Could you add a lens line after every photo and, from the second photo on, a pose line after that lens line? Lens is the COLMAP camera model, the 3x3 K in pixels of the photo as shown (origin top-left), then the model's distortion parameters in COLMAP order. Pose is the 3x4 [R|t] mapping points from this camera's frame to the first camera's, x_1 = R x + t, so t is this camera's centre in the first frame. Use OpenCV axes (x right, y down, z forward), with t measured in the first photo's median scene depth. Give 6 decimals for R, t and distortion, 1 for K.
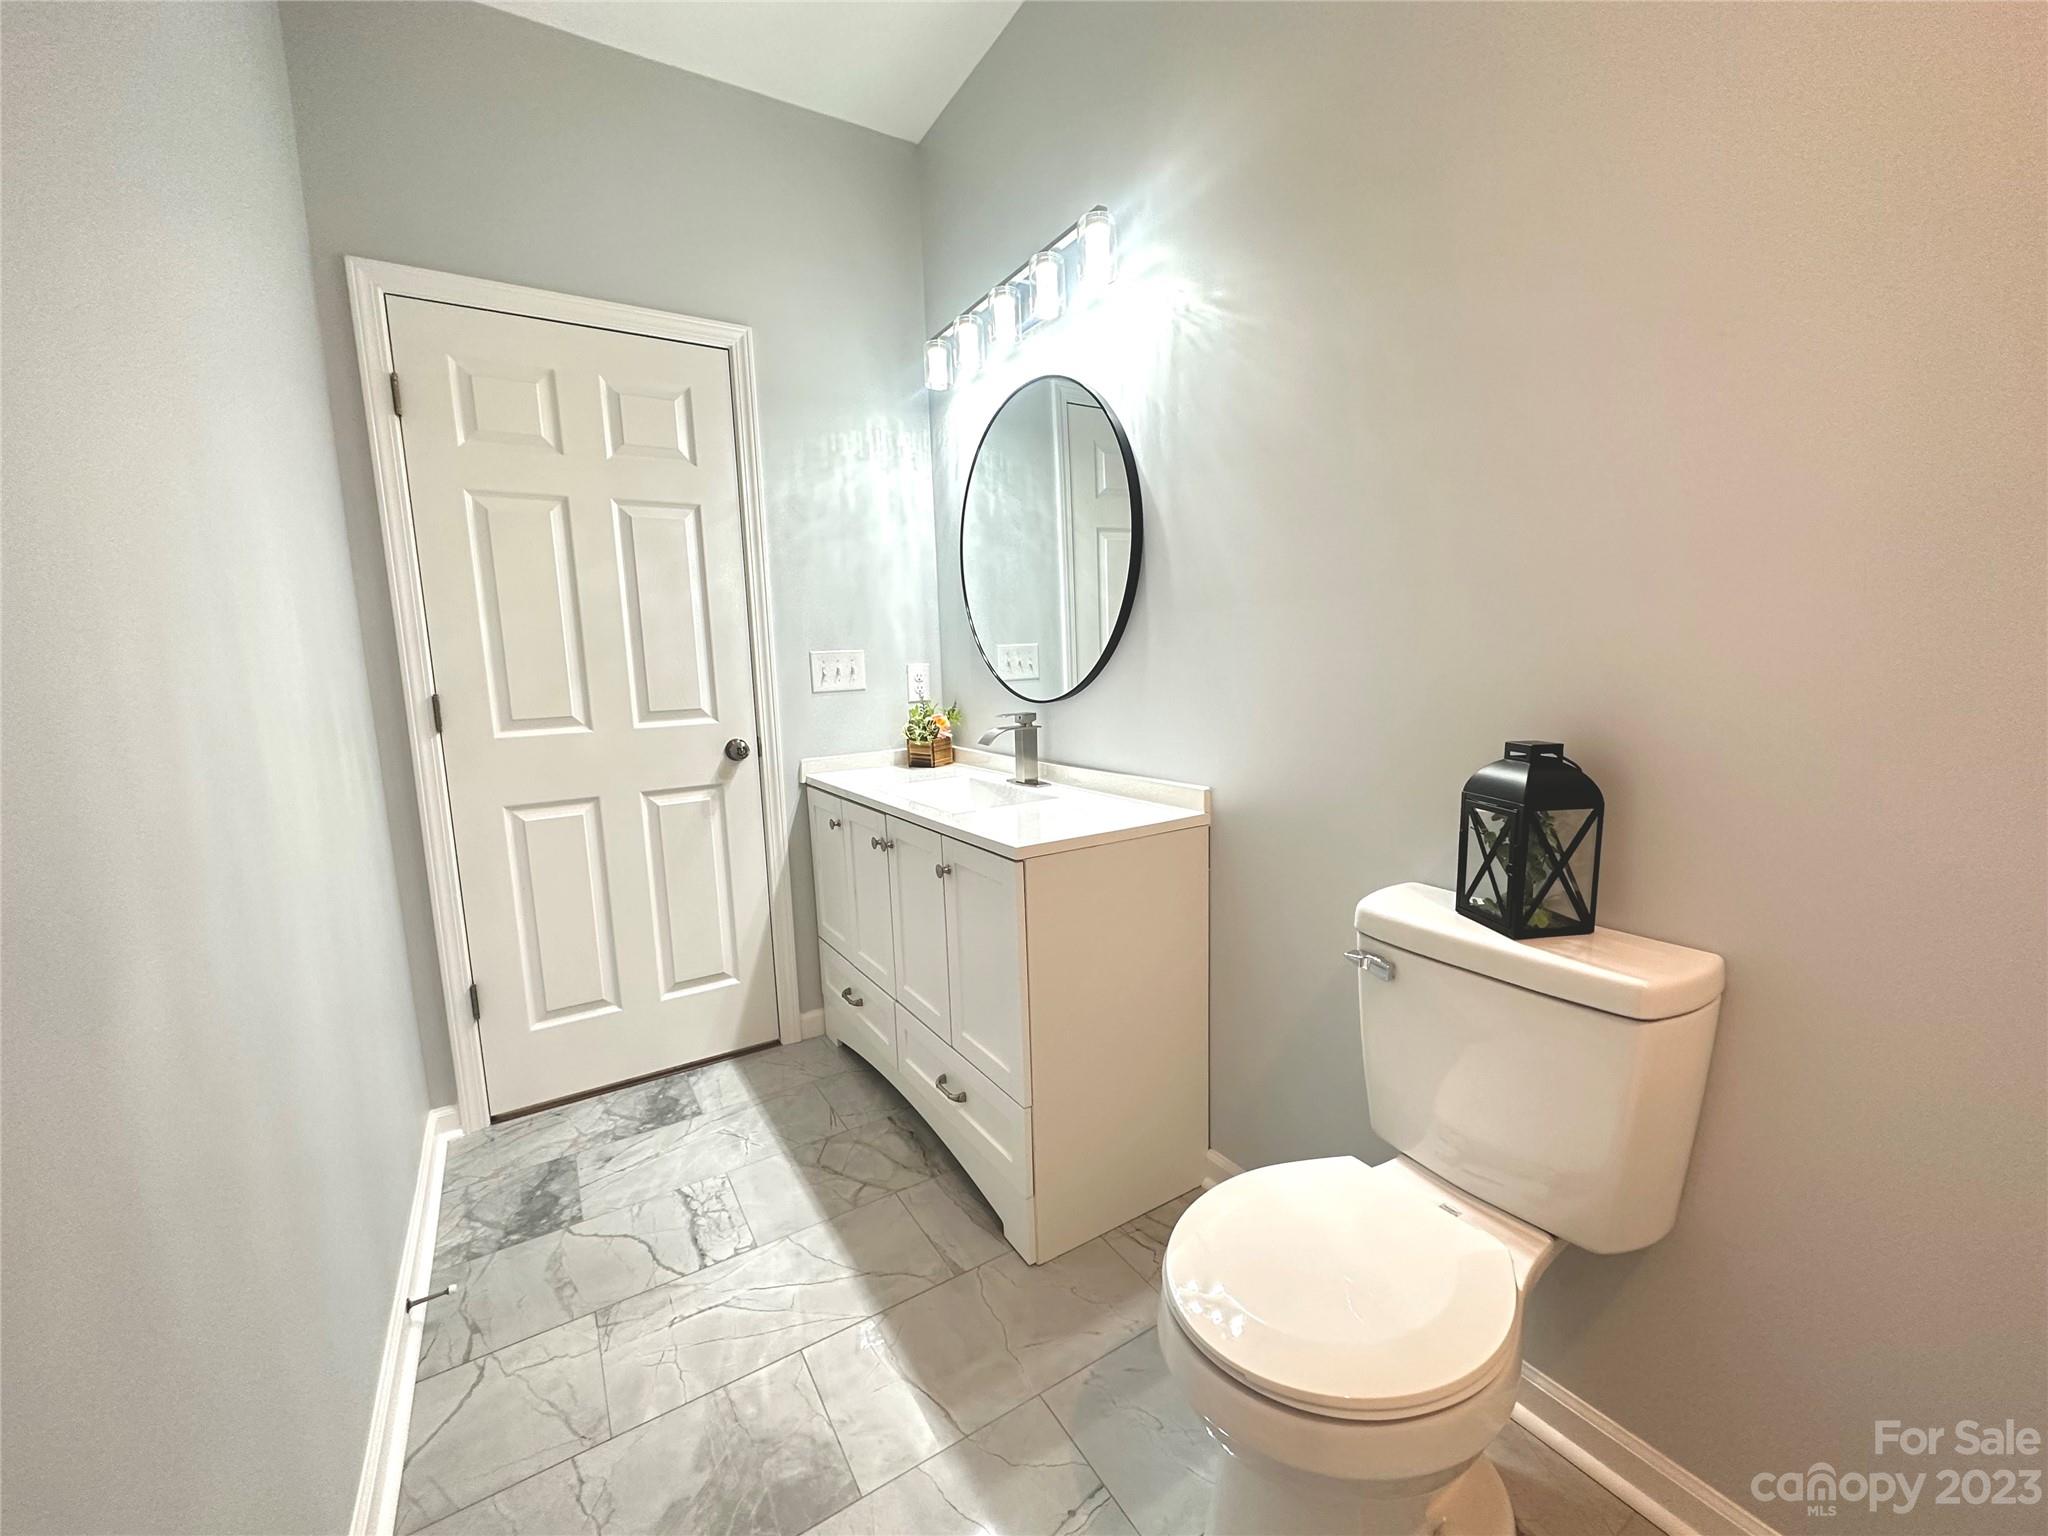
lens RADIAL K [[815.4, 0, 1015.5], [0, 815.4, 768.7], [0, 0, 1]] dist [-0.000033, 0.000073]
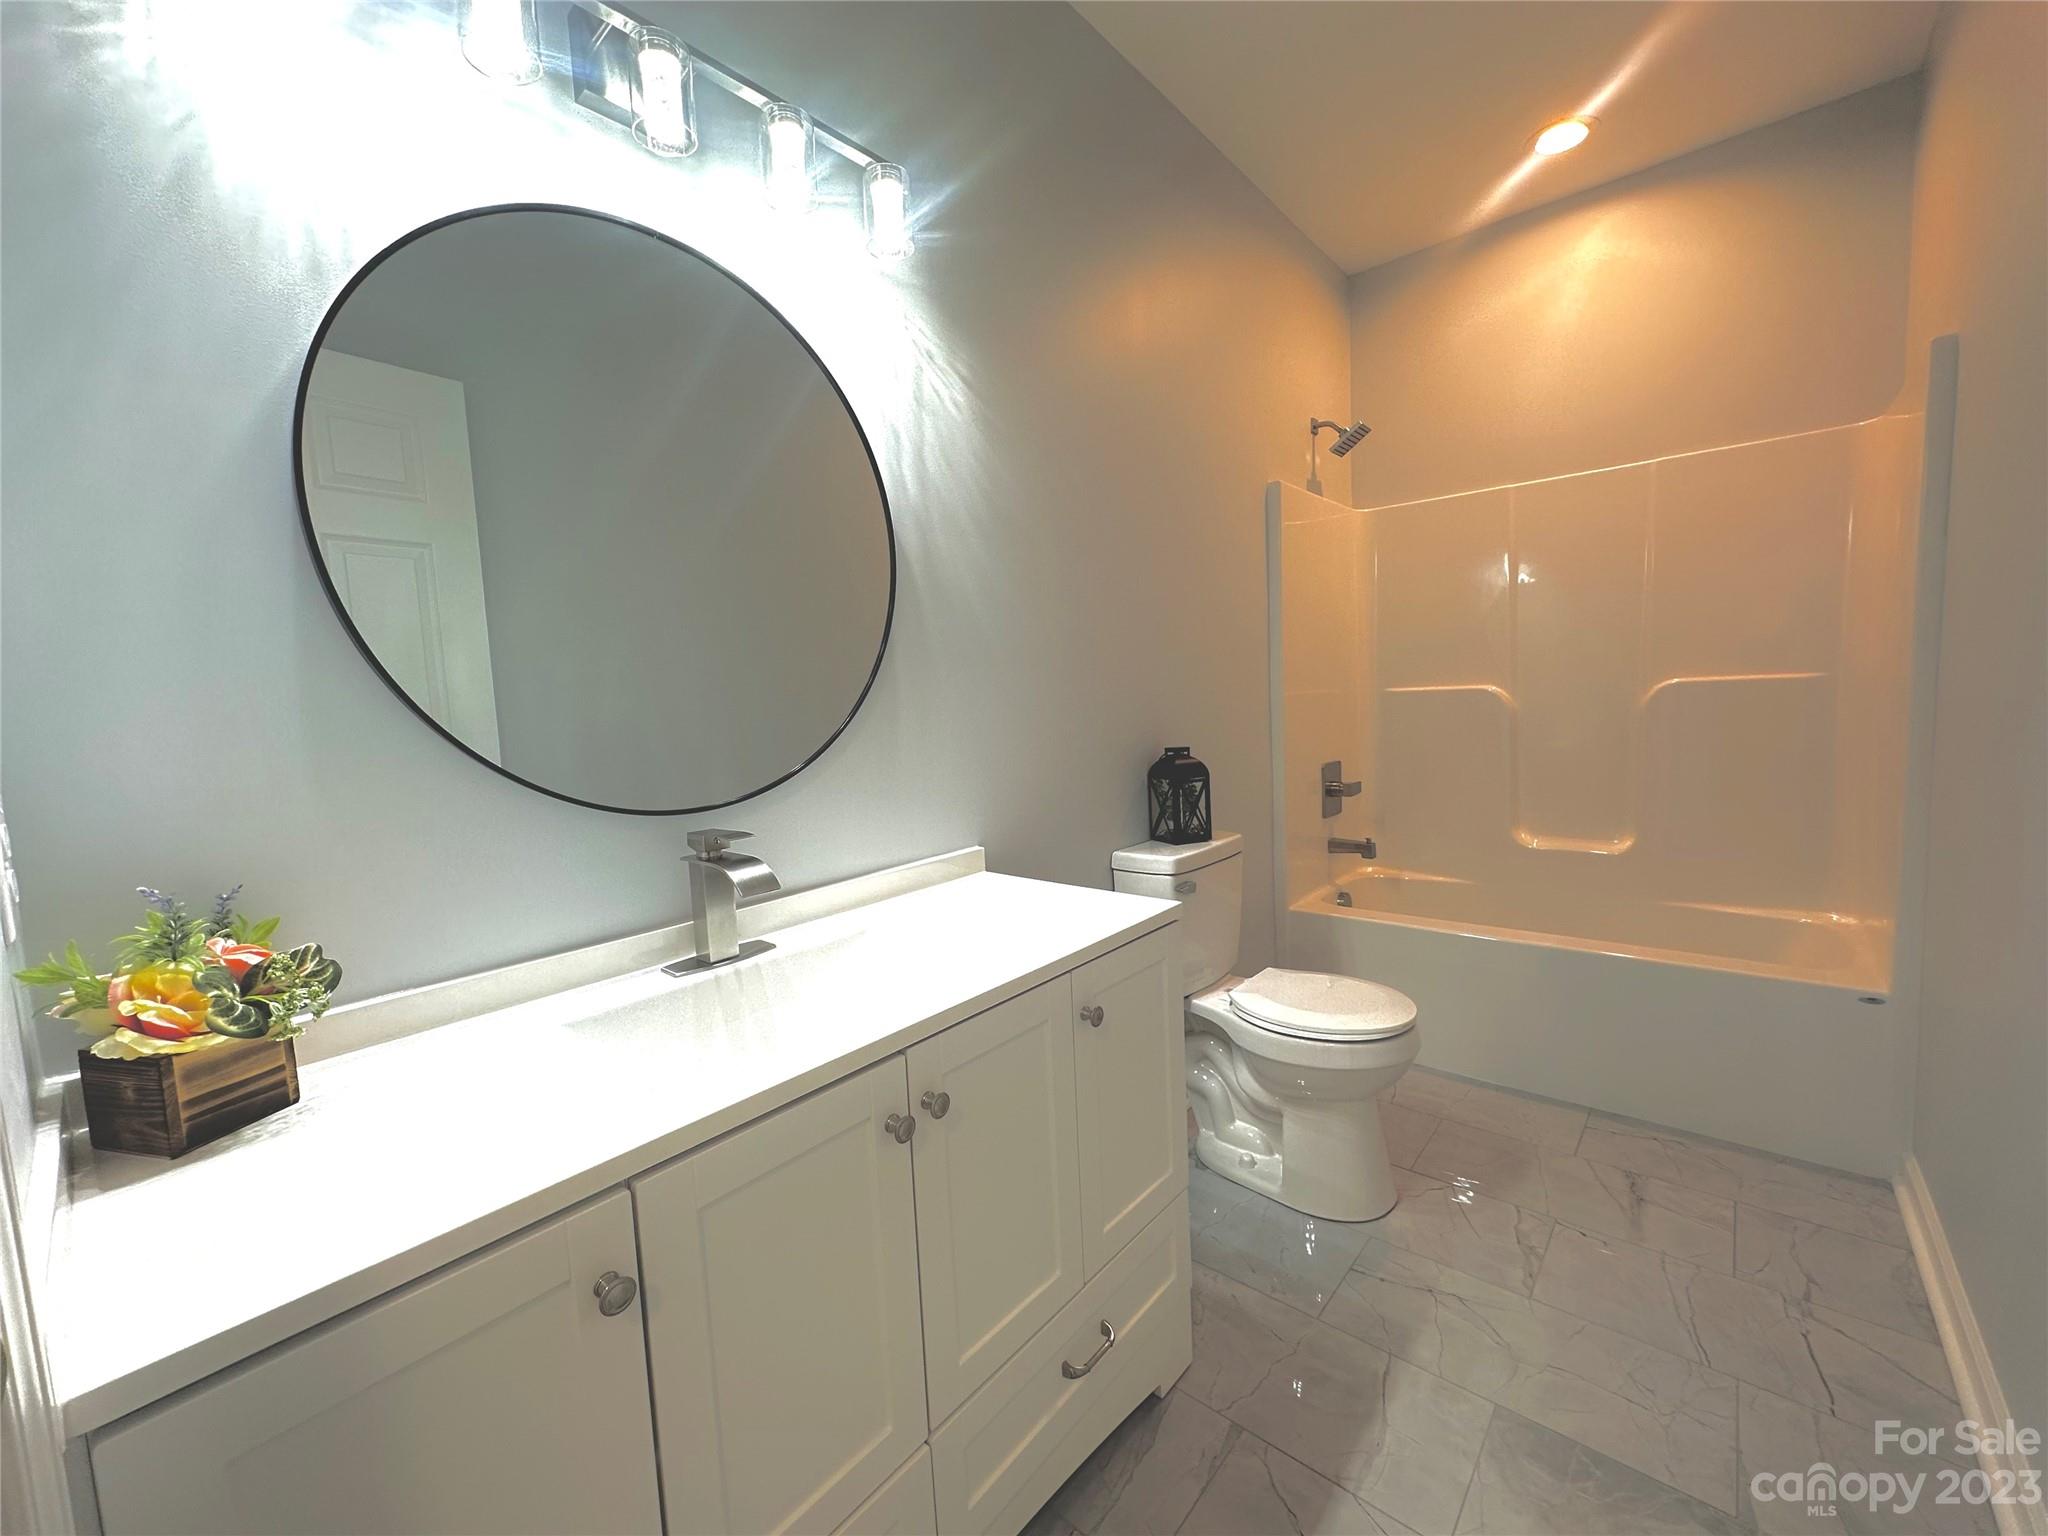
lens RADIAL K [[815.4, 0, 1020.4], [0, 815.4, 763.2], [0, 0, 1]] dist [-0.000033, 0.000073]
pose [[-0.297160, -0.042943, 0.953862, -0.750410], [0.178479, 0.978882, 0.099671, -0.173312], [-0.937999, 0.199863, -0.283220, 1.264088]]
